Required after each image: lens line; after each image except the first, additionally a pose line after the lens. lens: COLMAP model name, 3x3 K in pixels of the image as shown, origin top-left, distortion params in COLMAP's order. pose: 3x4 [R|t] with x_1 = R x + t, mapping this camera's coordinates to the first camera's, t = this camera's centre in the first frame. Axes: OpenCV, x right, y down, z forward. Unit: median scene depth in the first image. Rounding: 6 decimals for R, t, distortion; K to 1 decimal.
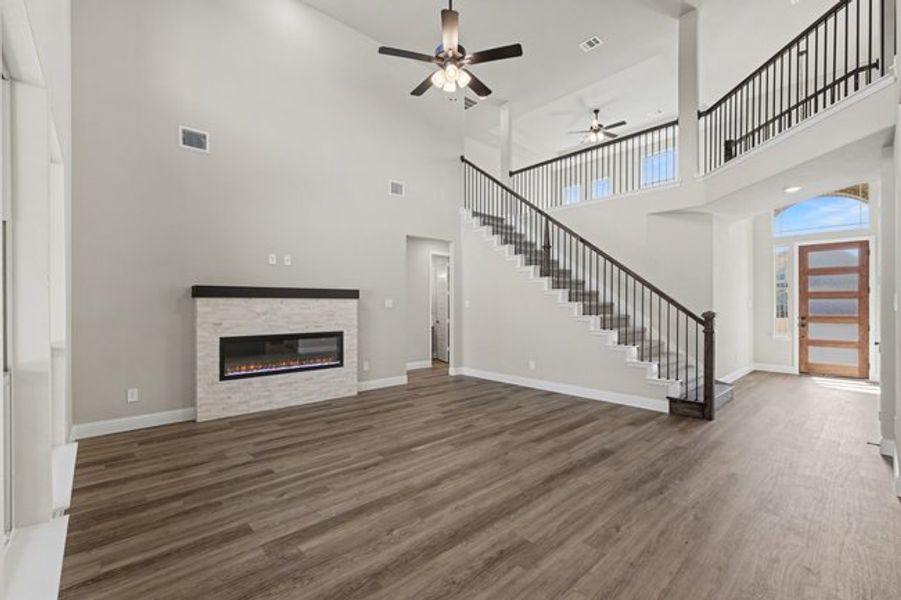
lens RADIAL K [[391.8, 0, 446.2], [0, 391.8, 306.0], [0, 0, 1]] dist [0.003188, 0.000568]
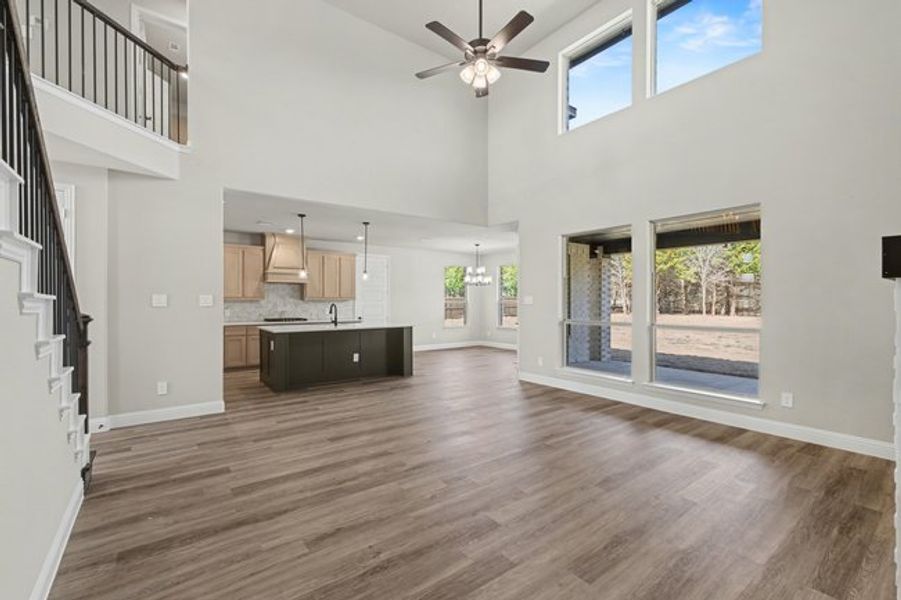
lens RADIAL K [[391.8, 0, 449.2], [0, 391.8, 301.2], [0, 0, 1]] dist [0.003188, 0.000568]
pose [[-0.996255, 0.001086, 0.086460, 0.005785], [0.001203, 0.999998, 0.001305, -0.003772], [-0.086458, 0.001404, -0.996254, 1.717692]]
